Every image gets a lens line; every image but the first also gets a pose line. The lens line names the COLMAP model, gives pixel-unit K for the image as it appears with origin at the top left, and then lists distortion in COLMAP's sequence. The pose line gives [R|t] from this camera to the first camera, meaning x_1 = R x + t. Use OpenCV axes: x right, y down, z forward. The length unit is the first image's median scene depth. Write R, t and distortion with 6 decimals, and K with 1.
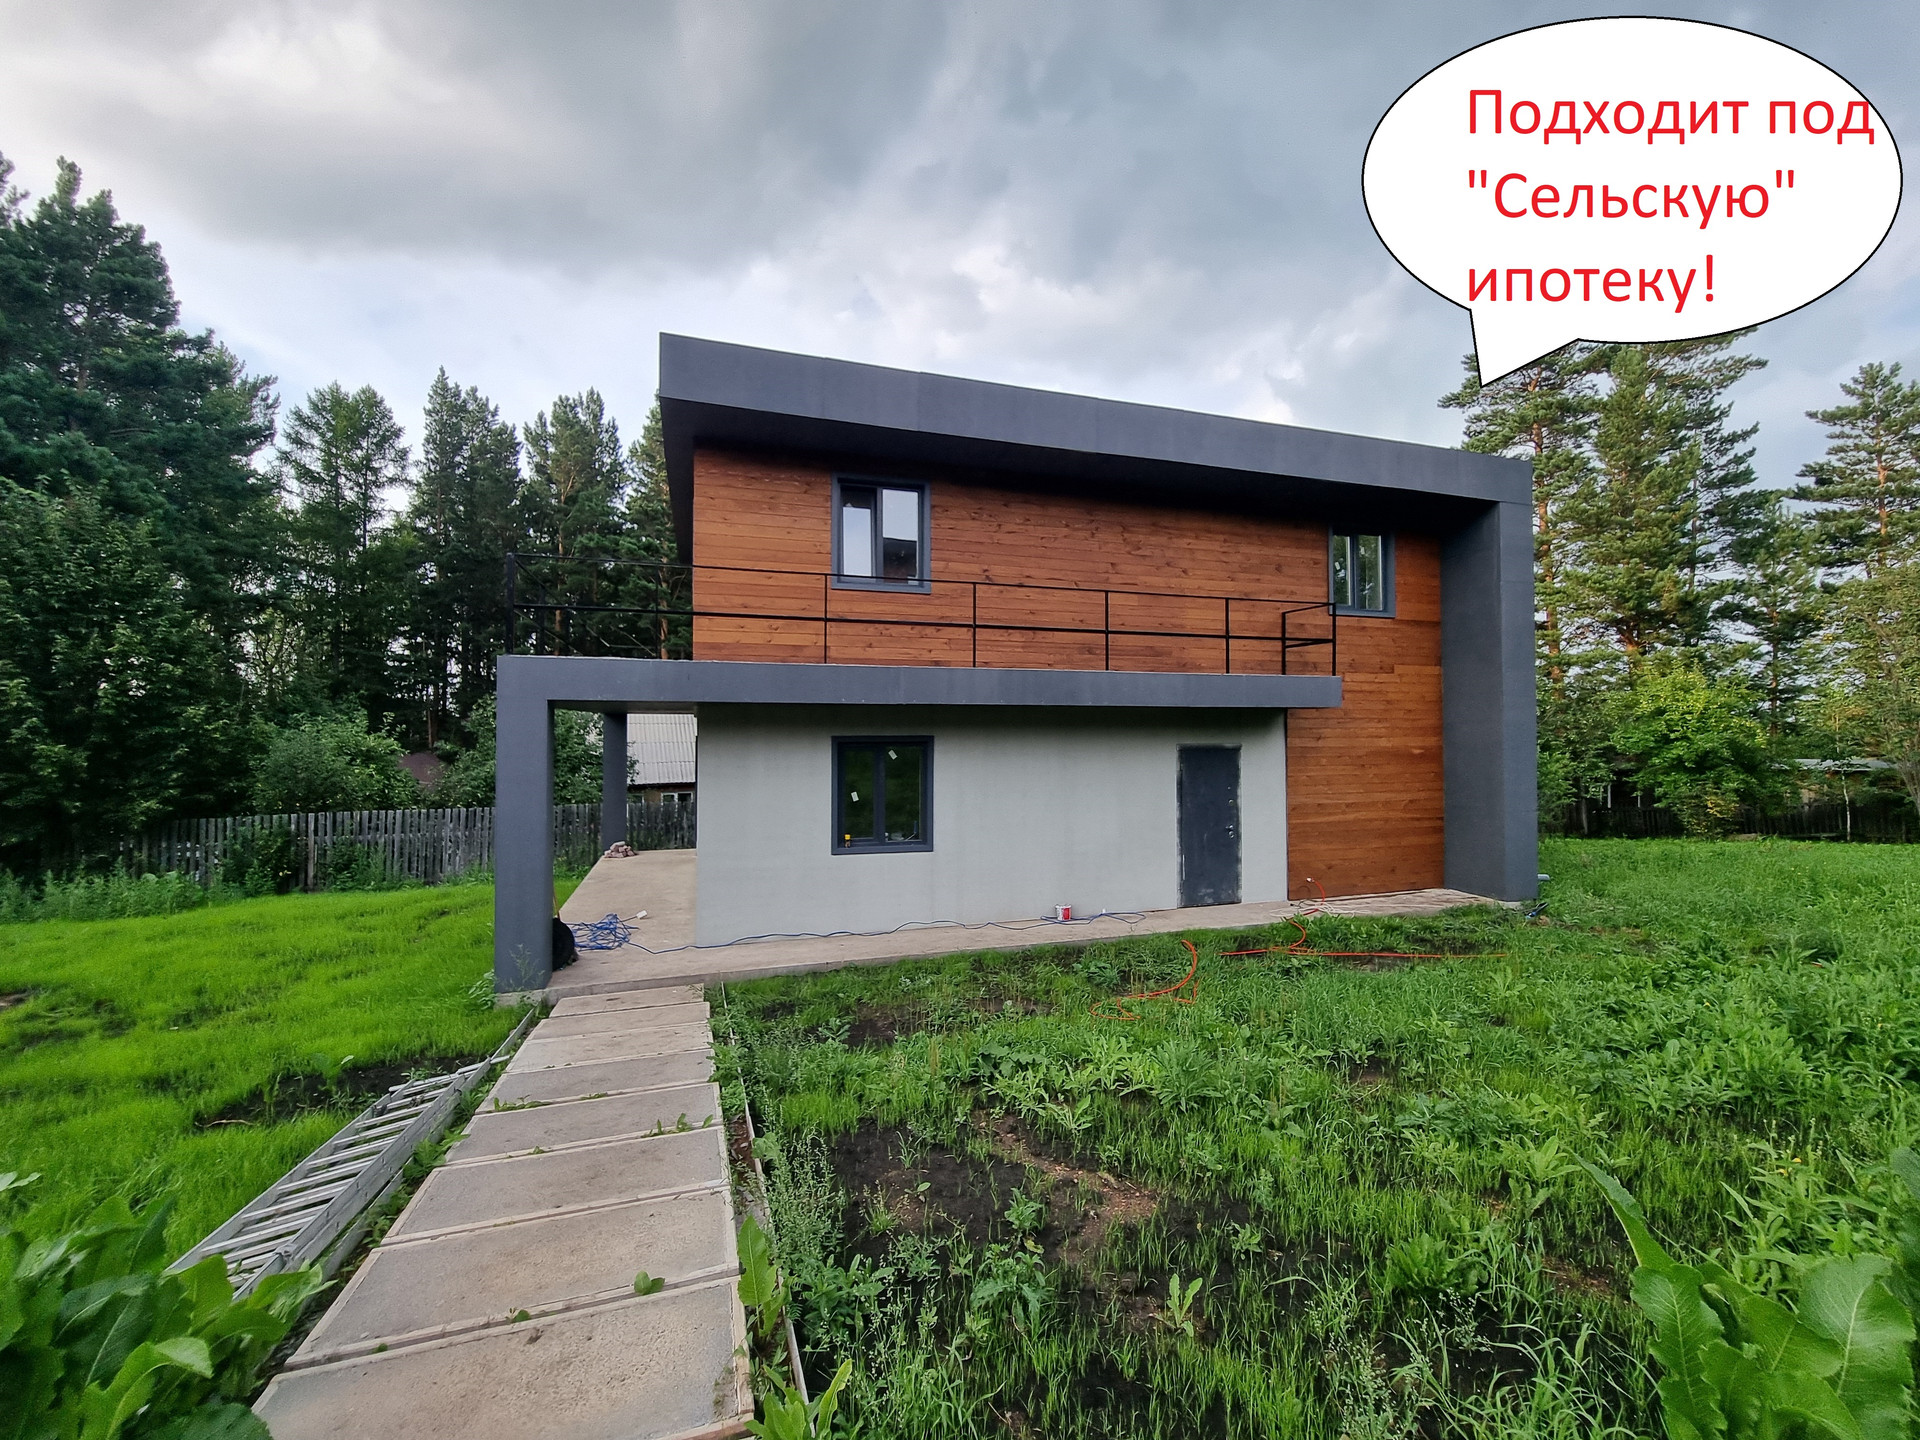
lens RADIAL K [[786.3, 0, 959.7], [0, 786.3, 711.6], [0, 0, 1]] dist [0.010816, -0.006879]
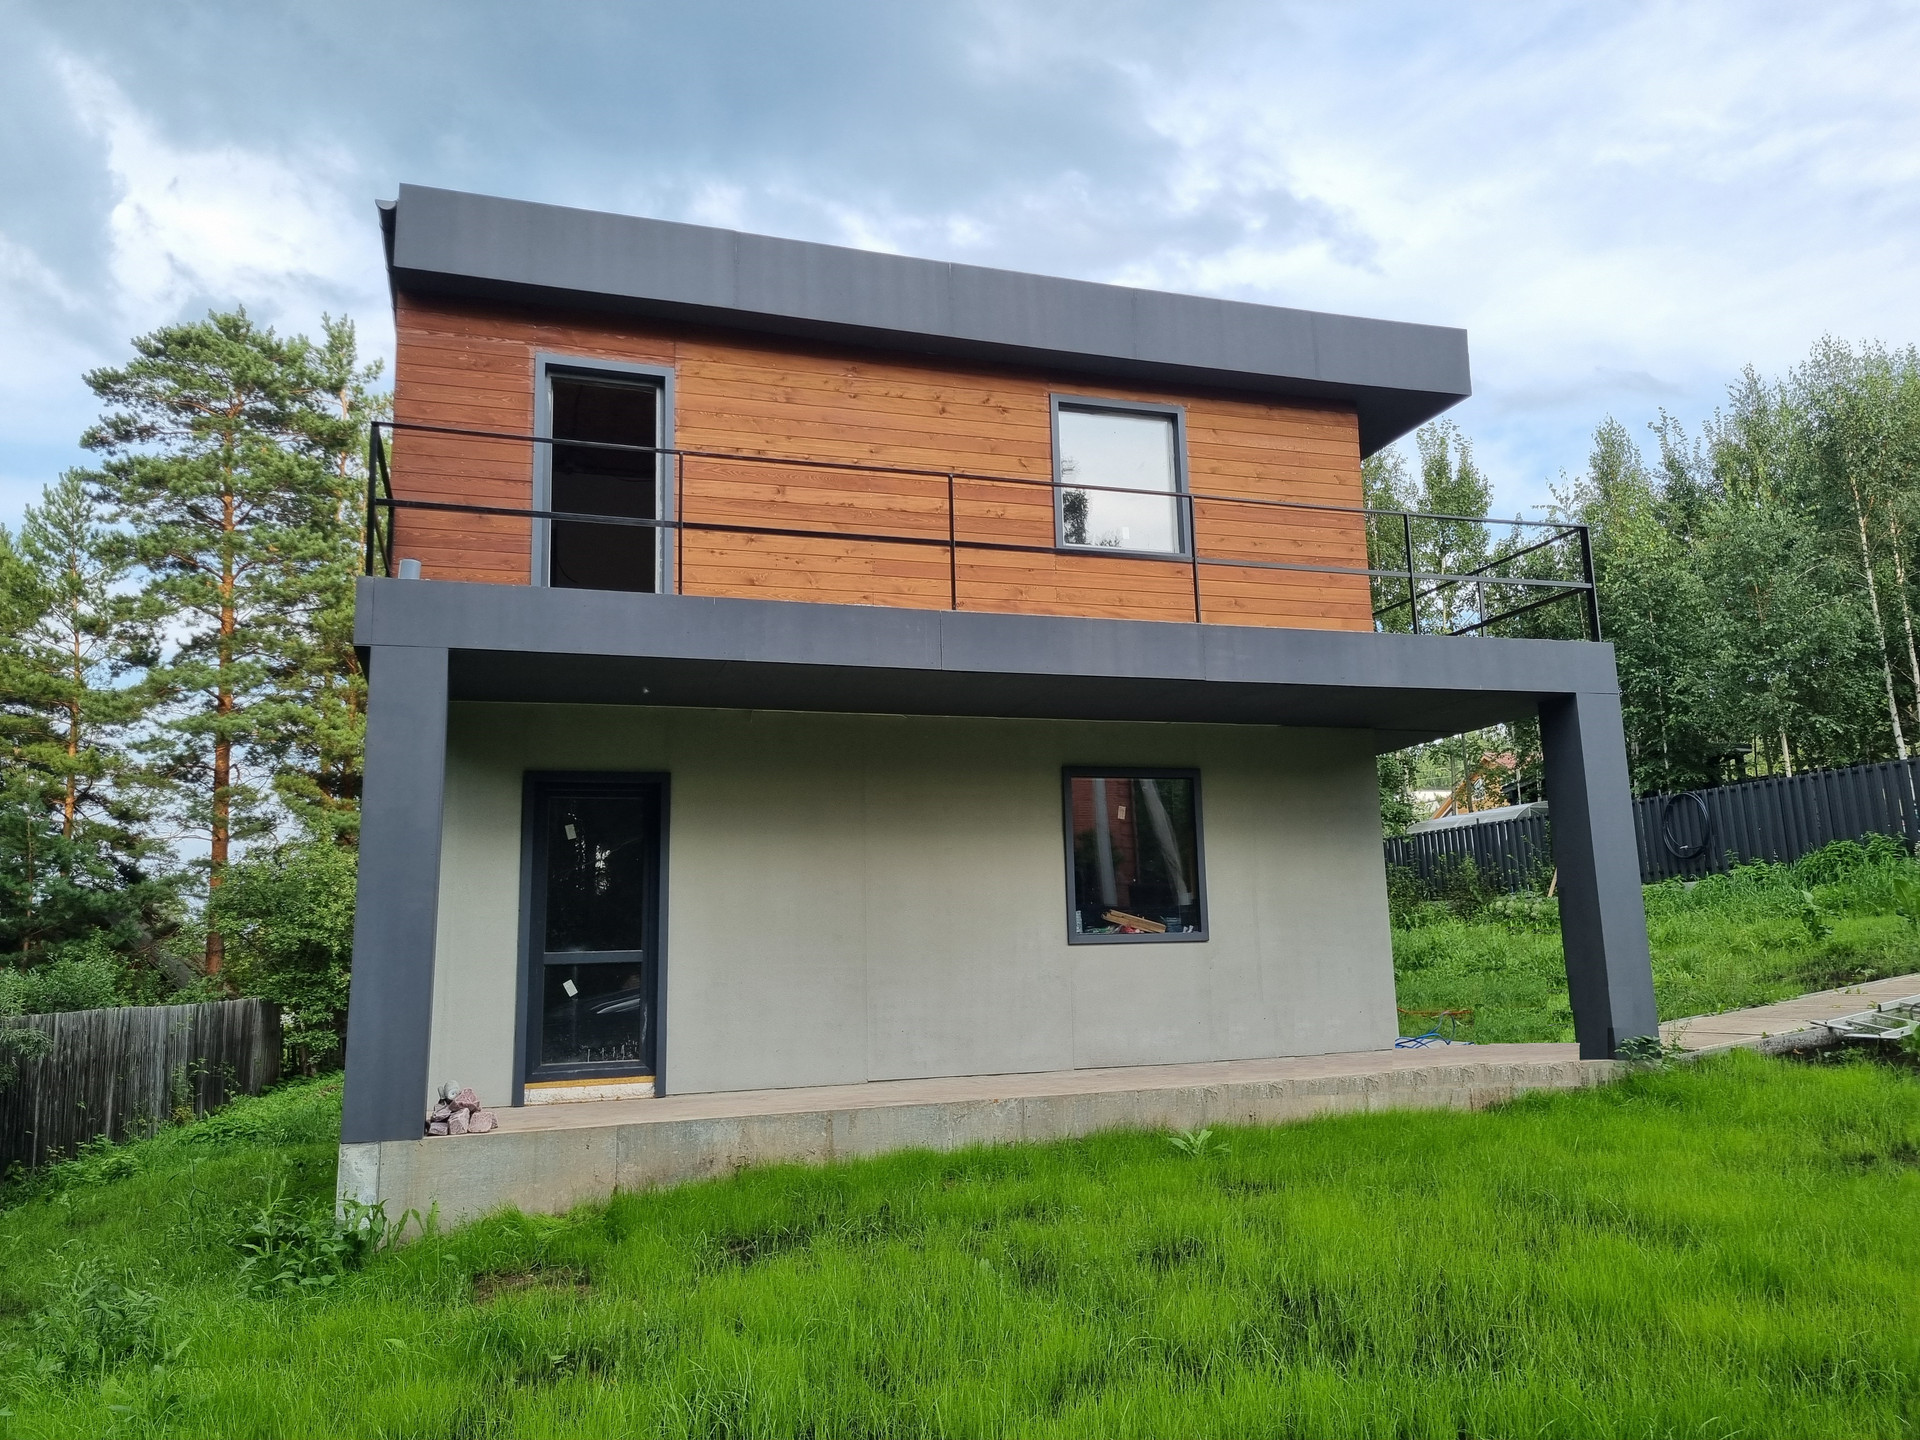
lens RADIAL K [[1427.7, 0, 968.1], [0, 1427.7, 711.4], [0, 0, 1]] dist [0.069916, -0.042884]
pose [[-0.001919, 0.176048, 0.984380, -0.534957], [0.006407, 0.984363, -0.176033, 0.067676], [-0.999978, 0.005969, -0.003017, 0.429173]]
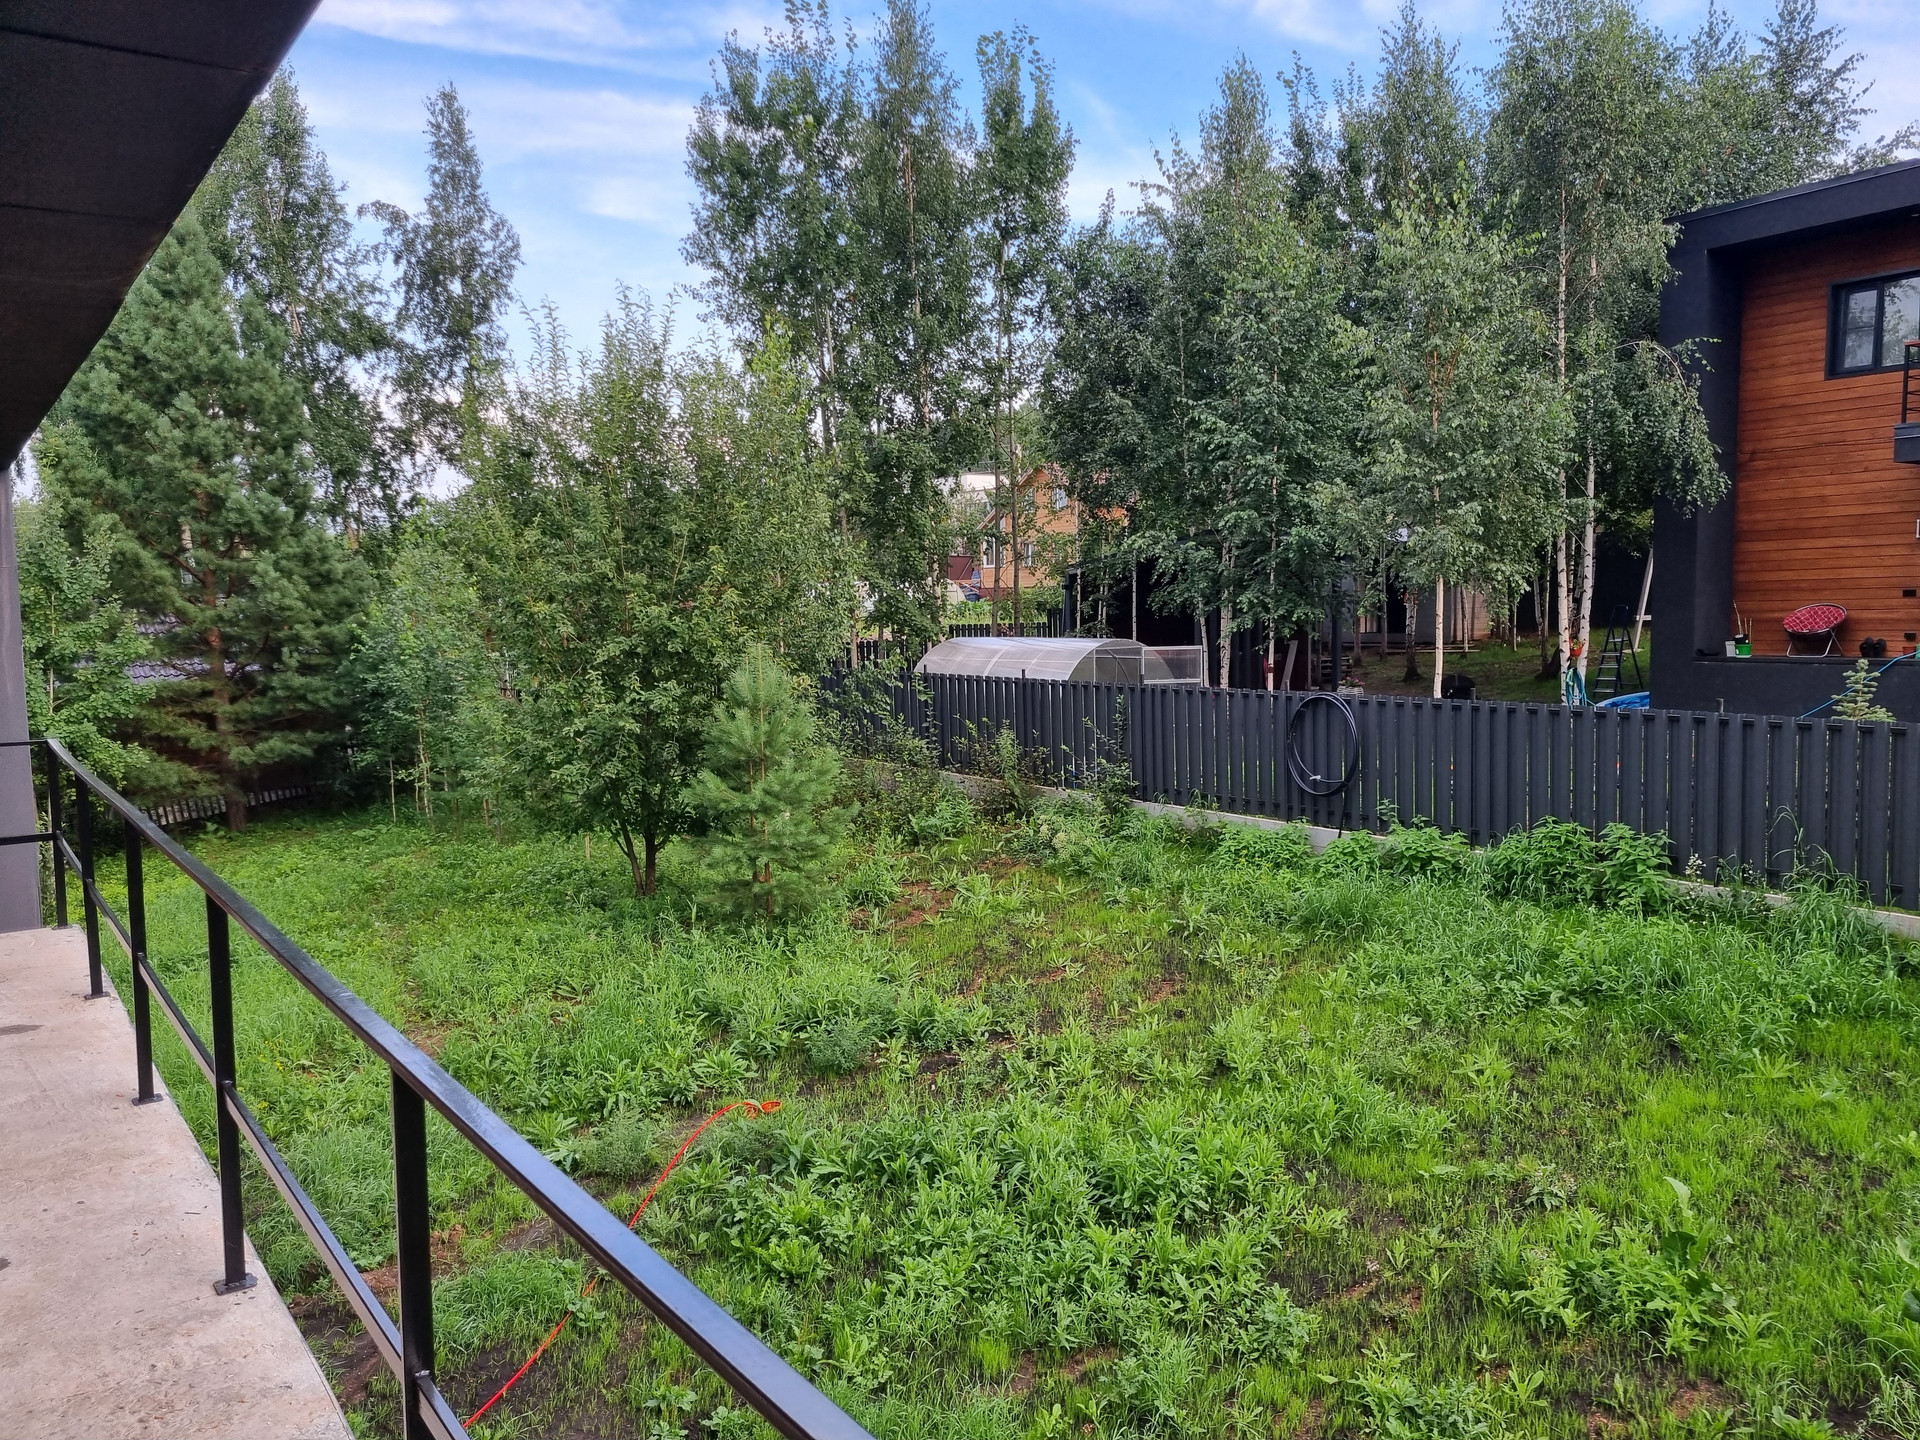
lens RADIAL K [[1429.8, 0, 991.3], [0, 1429.8, 713.8], [0, 0, 1]] dist [0.072052, -0.044792]
pose [[-0.314132, -0.068974, 0.946871, -0.128869], [-0.002765, 0.997420, 0.071739, -0.075401], [-0.949375, 0.019917, -0.313512, 0.283089]]
